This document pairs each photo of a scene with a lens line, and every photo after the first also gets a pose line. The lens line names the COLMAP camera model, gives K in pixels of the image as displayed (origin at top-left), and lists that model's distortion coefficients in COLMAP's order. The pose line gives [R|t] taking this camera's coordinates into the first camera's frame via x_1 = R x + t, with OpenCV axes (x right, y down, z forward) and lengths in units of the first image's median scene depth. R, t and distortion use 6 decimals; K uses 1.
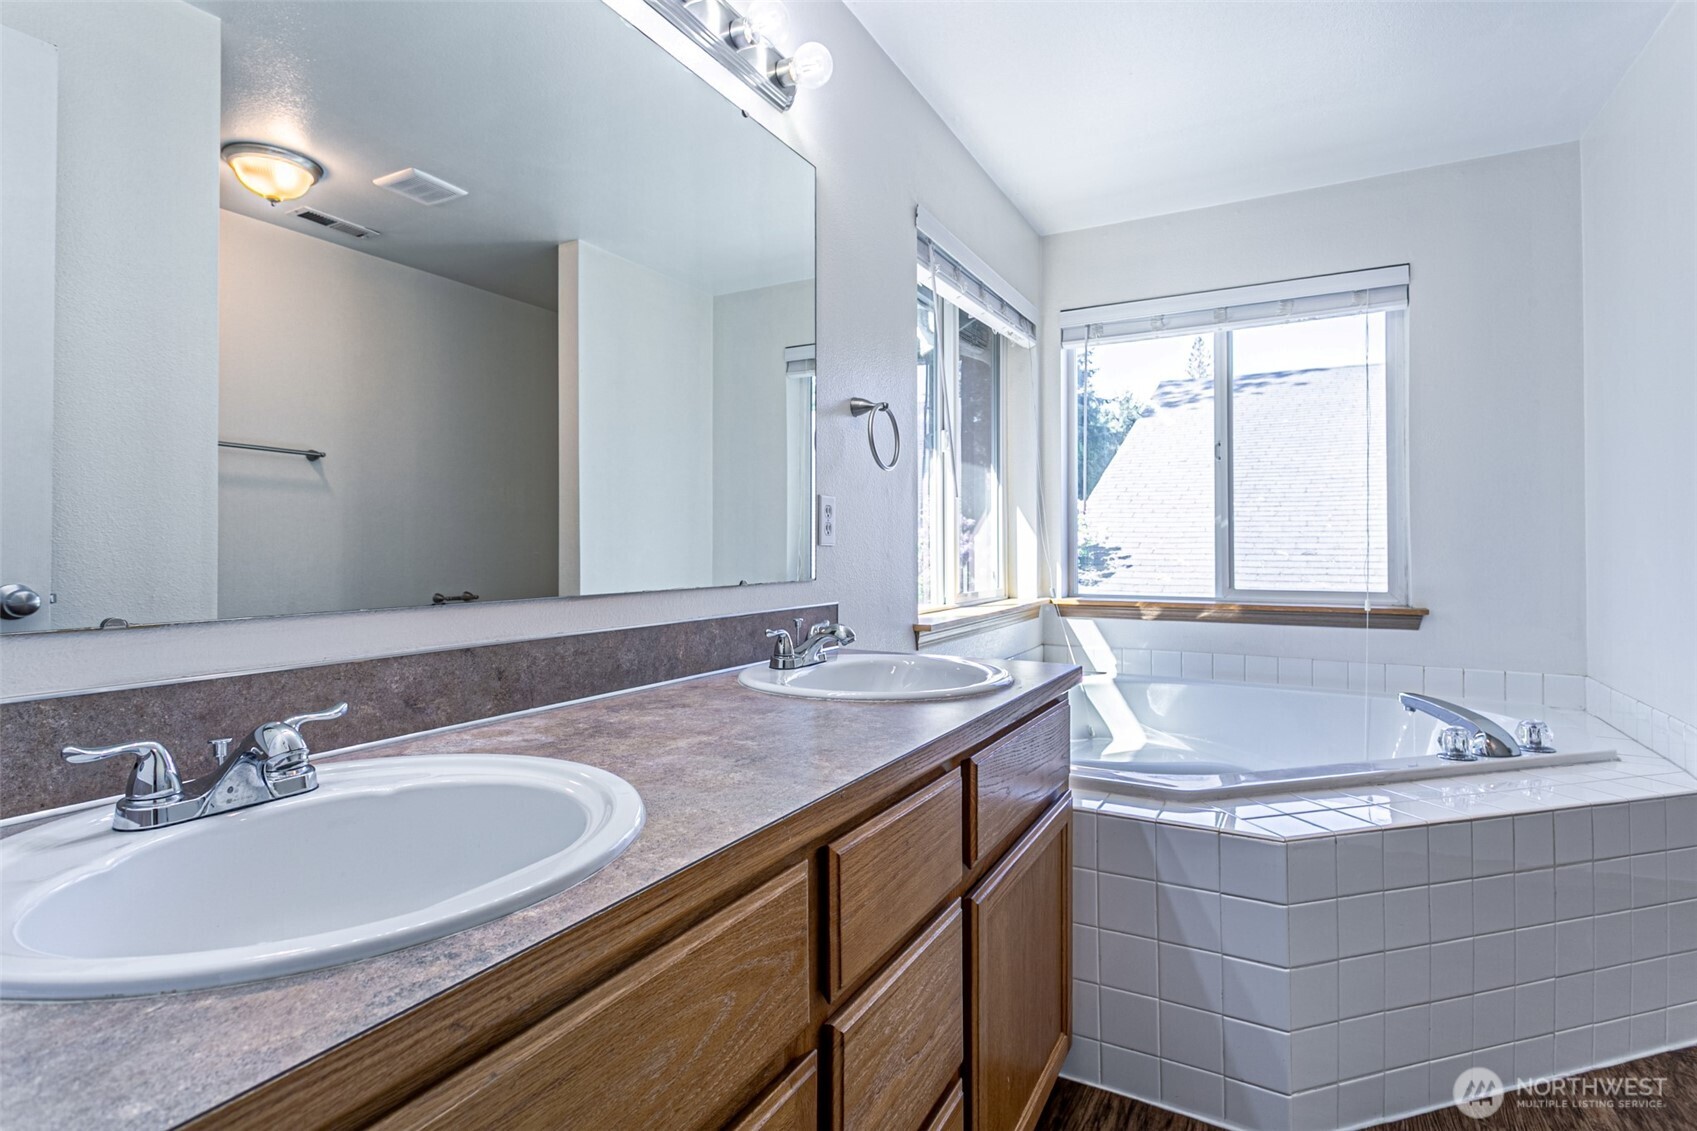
lens RADIAL K [[886.6, 0, 810.1], [0, 886.6, 520.7], [0, 0, 1]] dist [0.002075, 0.000326]
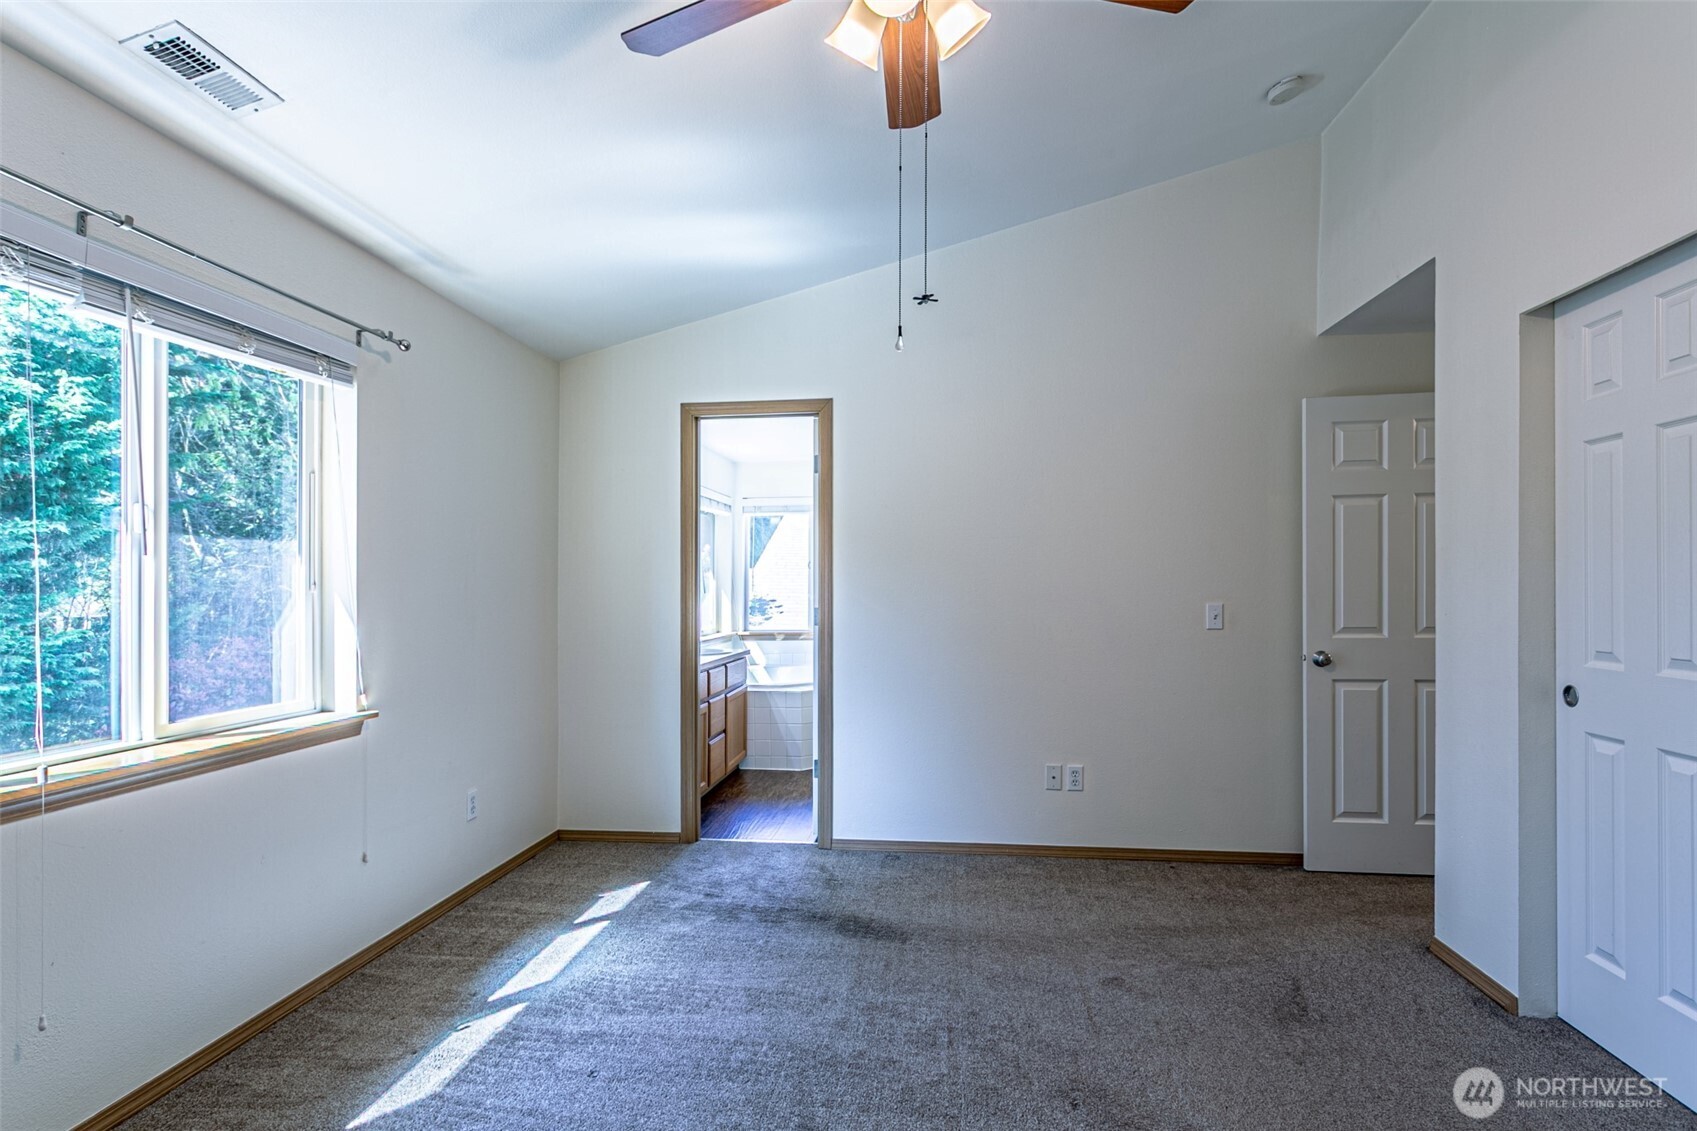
lens RADIAL K [[854.4, 0, 878.0], [0, 854.4, 584.0], [0, 0, 1]] dist [0.002813, 0.001235]
pose [[0.903634, -0.000594, 0.428304, -0.312160], [-0.009465, 0.999727, 0.021355, -0.077996], [-0.428200, -0.023351, 0.903382, -1.034560]]
